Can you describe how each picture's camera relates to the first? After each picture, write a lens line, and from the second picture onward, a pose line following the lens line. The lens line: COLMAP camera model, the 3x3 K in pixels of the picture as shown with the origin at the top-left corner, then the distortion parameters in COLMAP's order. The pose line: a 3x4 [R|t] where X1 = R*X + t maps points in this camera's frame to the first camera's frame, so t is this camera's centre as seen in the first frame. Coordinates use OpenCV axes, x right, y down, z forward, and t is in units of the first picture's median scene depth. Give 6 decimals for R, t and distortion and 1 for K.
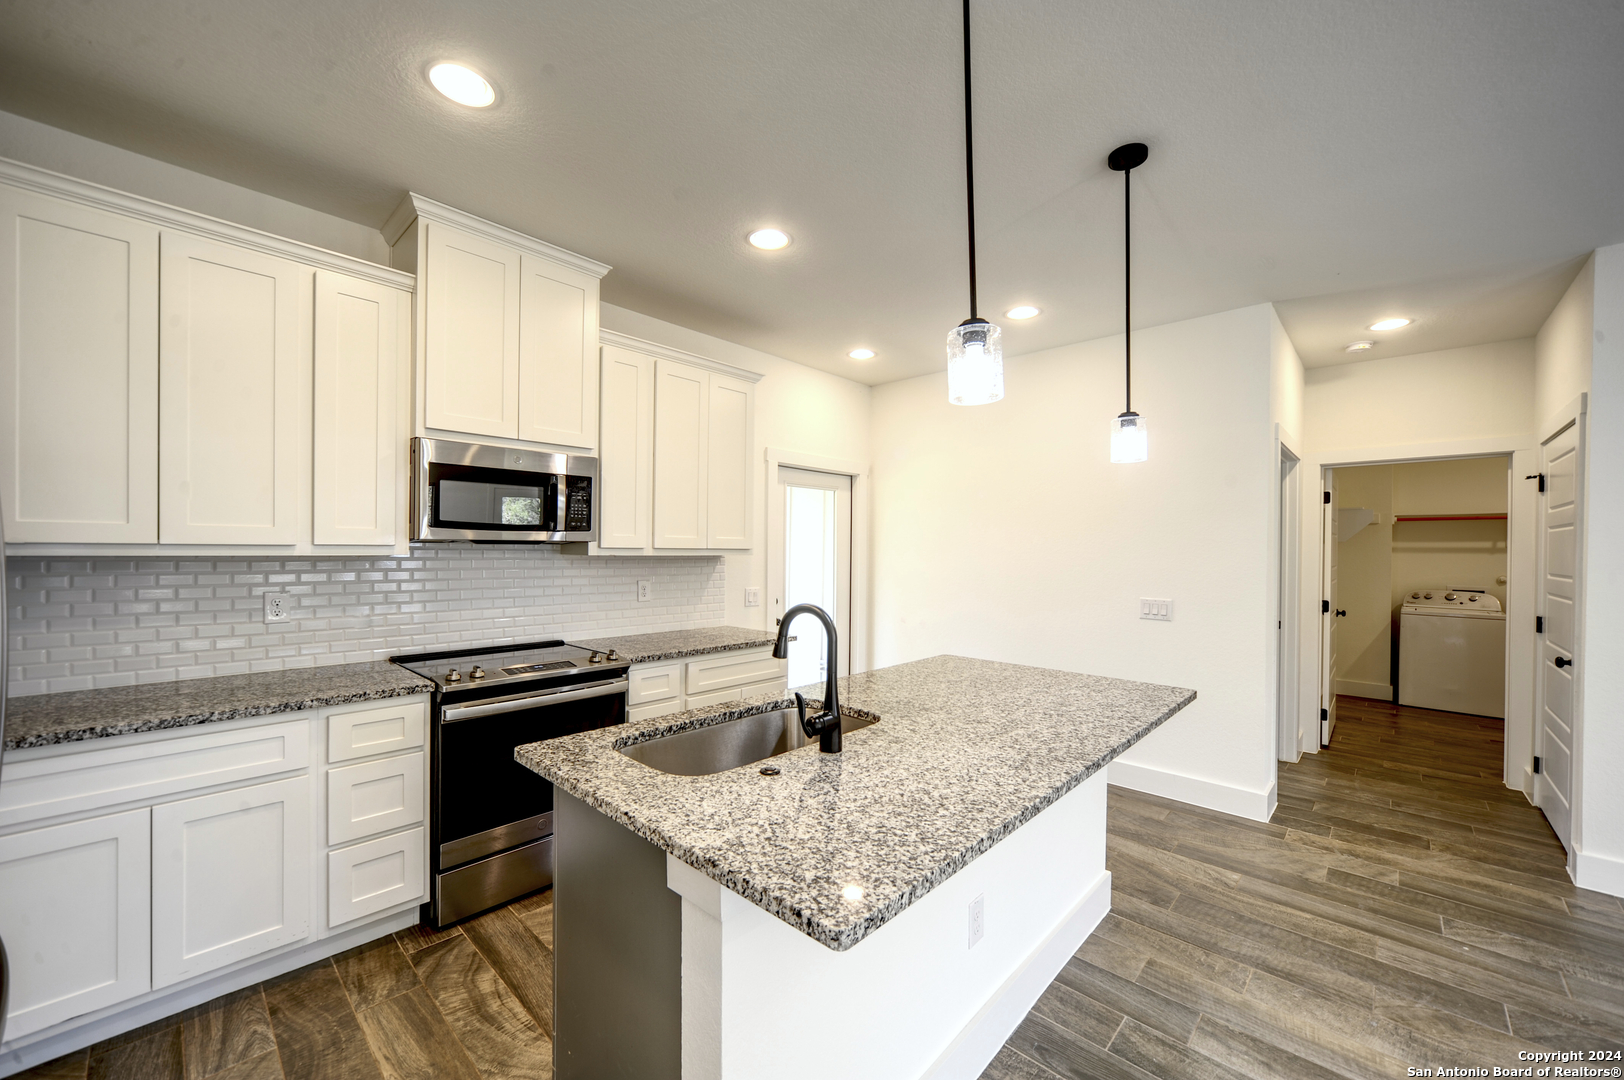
lens RADIAL K [[625.2, 0, 814.2], [0, 625.2, 552.9], [0, 0, 1]] dist [-0.007656, 0.000418]
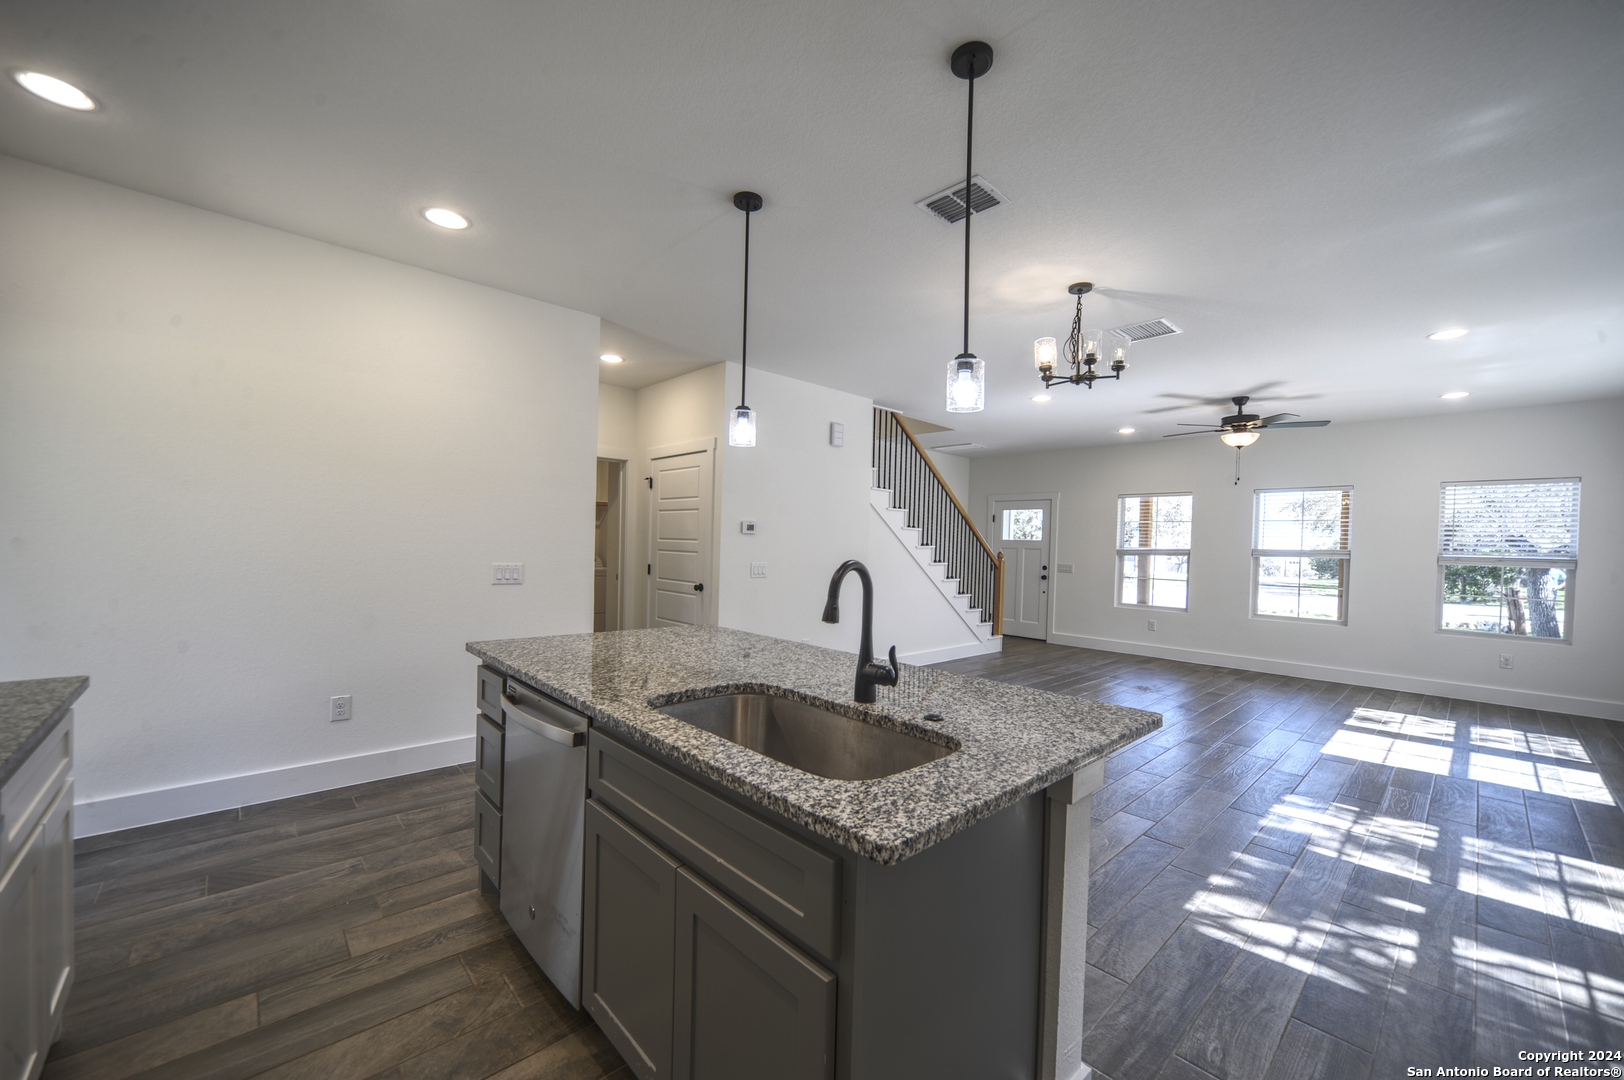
lens RADIAL K [[625.2, 0, 814.2], [0, 625.2, 552.9], [0, 0, 1]] dist [-0.007656, 0.000418]
pose [[0.067931, -0.024832, 0.997381, -0.591590], [-0.019408, 0.999468, 0.026206, 0.027213], [-0.997501, -0.021137, 0.067413, 0.601567]]
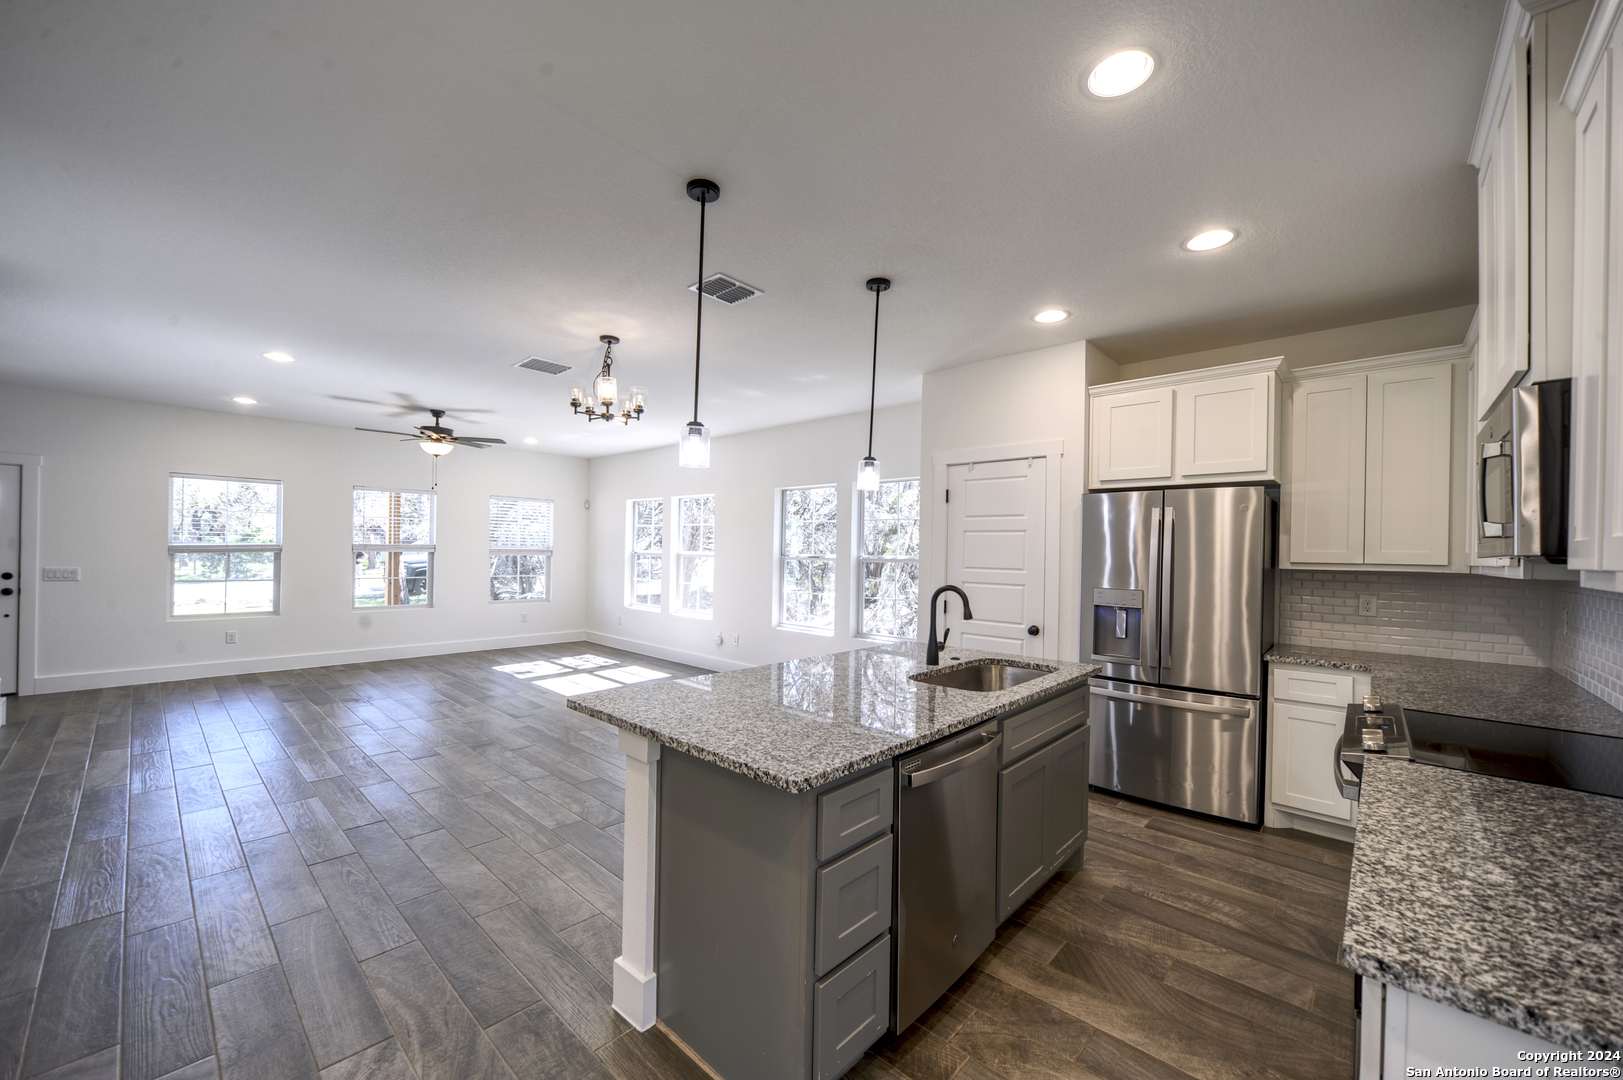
lens RADIAL K [[624.5, 0, 811.9], [0, 624.5, 551.5], [0, 0, 1]] dist [-0.005323, 0.000698]
pose [[-0.999477, -0.031502, -0.007354, 0.236296], [-0.031555, 0.999476, 0.007226, -0.008056], [0.007123, 0.007454, -0.999947, 1.657359]]
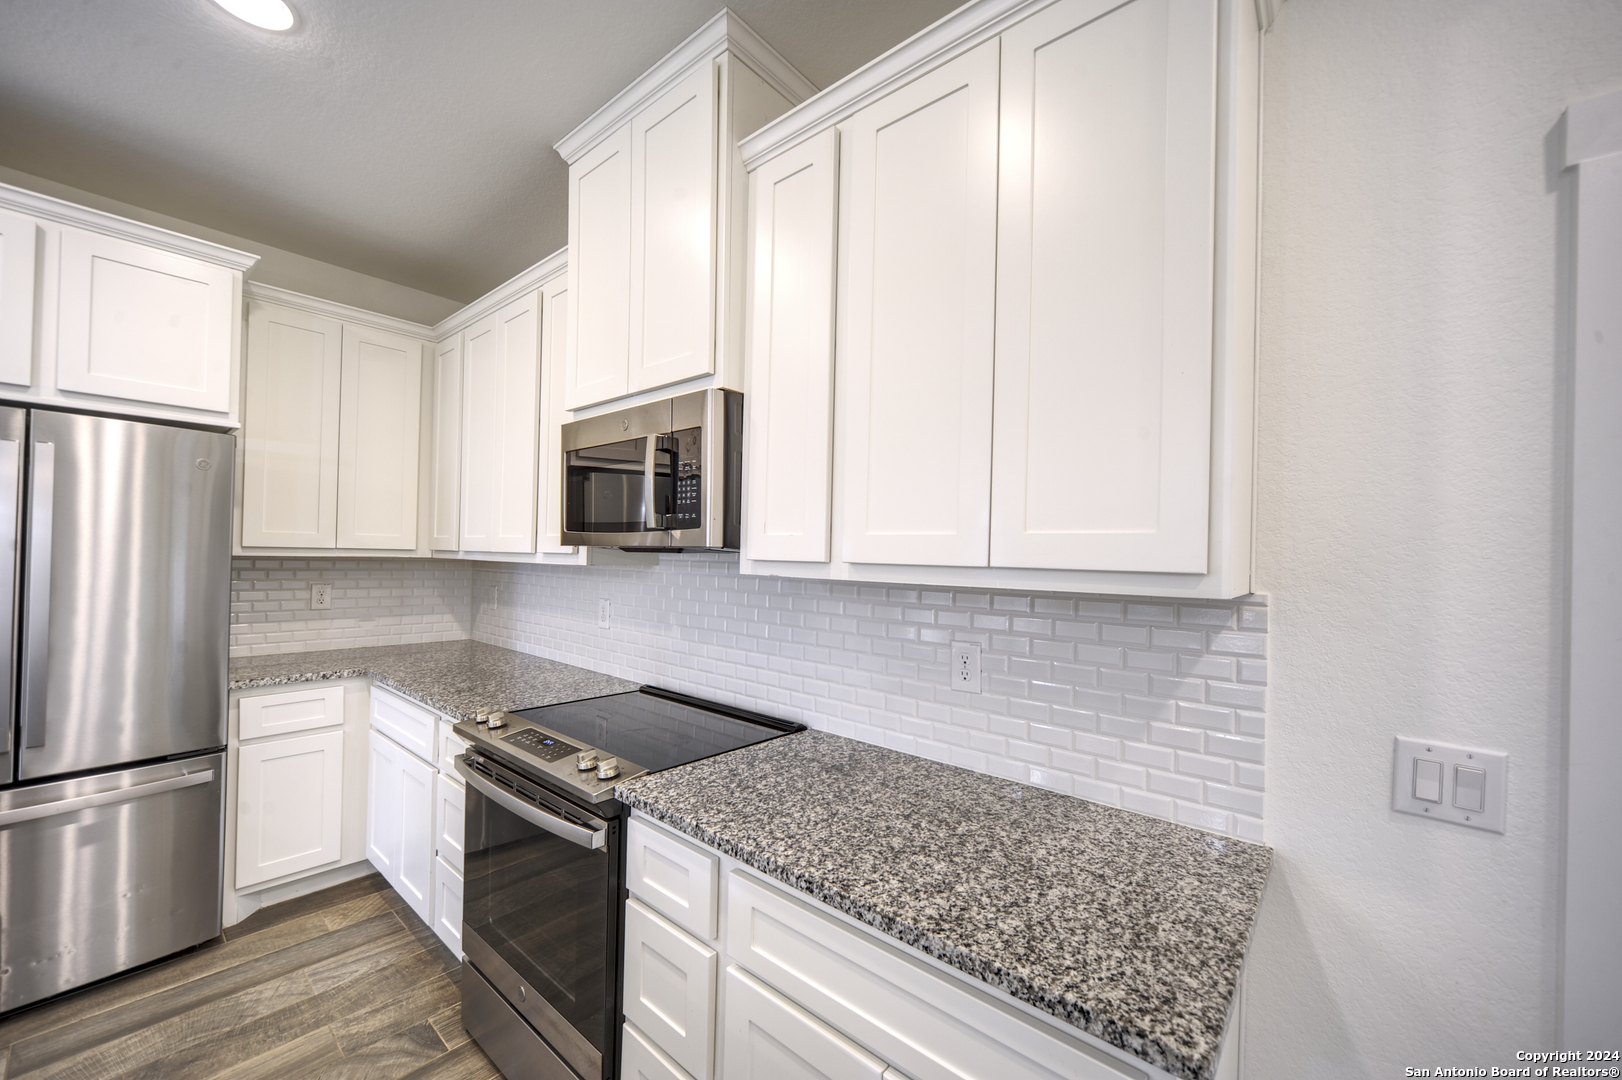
lens RADIAL K [[624.1, 0, 811.4], [0, 624.1, 551.5], [0, 0, 1]] dist [-0.005323, 0.000698]
pose [[0.038959, -0.018440, -0.999071, 0.202993], [-0.030377, 0.999346, -0.019630, -0.007953], [0.998779, 0.031114, 0.038373, 1.189418]]
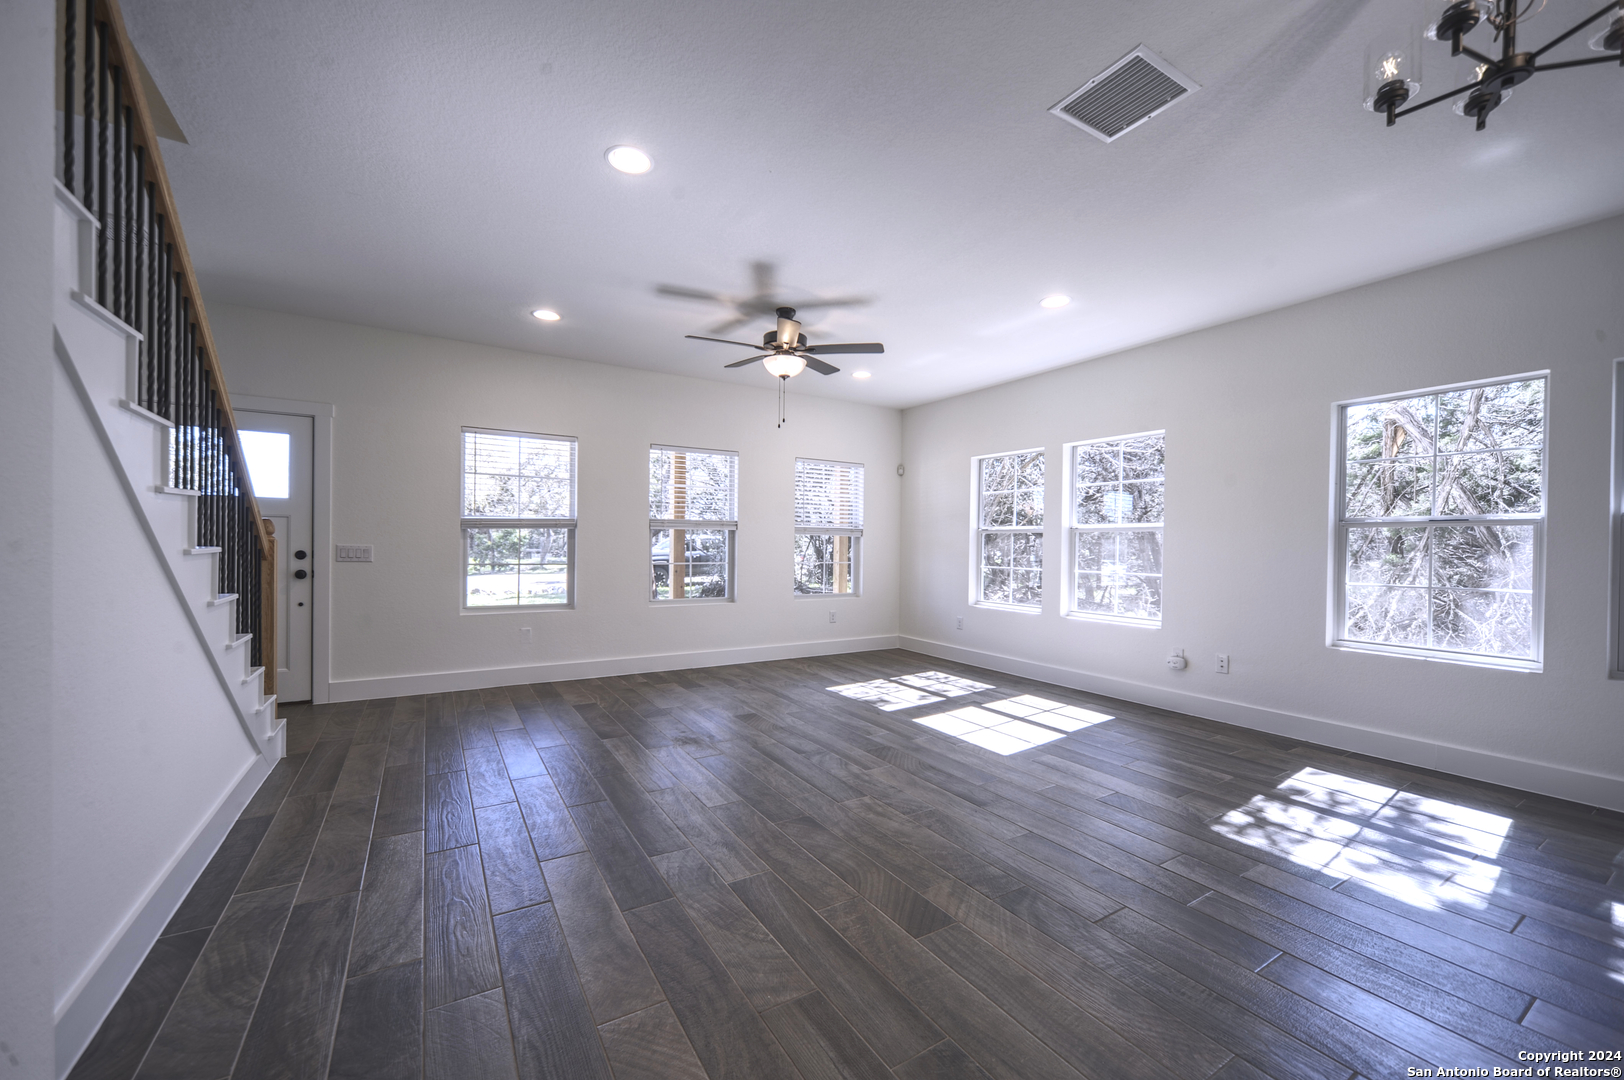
lens RADIAL K [[629.6, 0, 810.3], [0, 629.6, 549.8], [0, 0, 1]] dist [-0.001154, 0.000172]
pose [[-0.962697, -0.027199, 0.269211, 1.133361], [-0.023219, 0.999569, 0.017957, 0.098183], [-0.269583, 0.011036, -0.962914, 0.825784]]
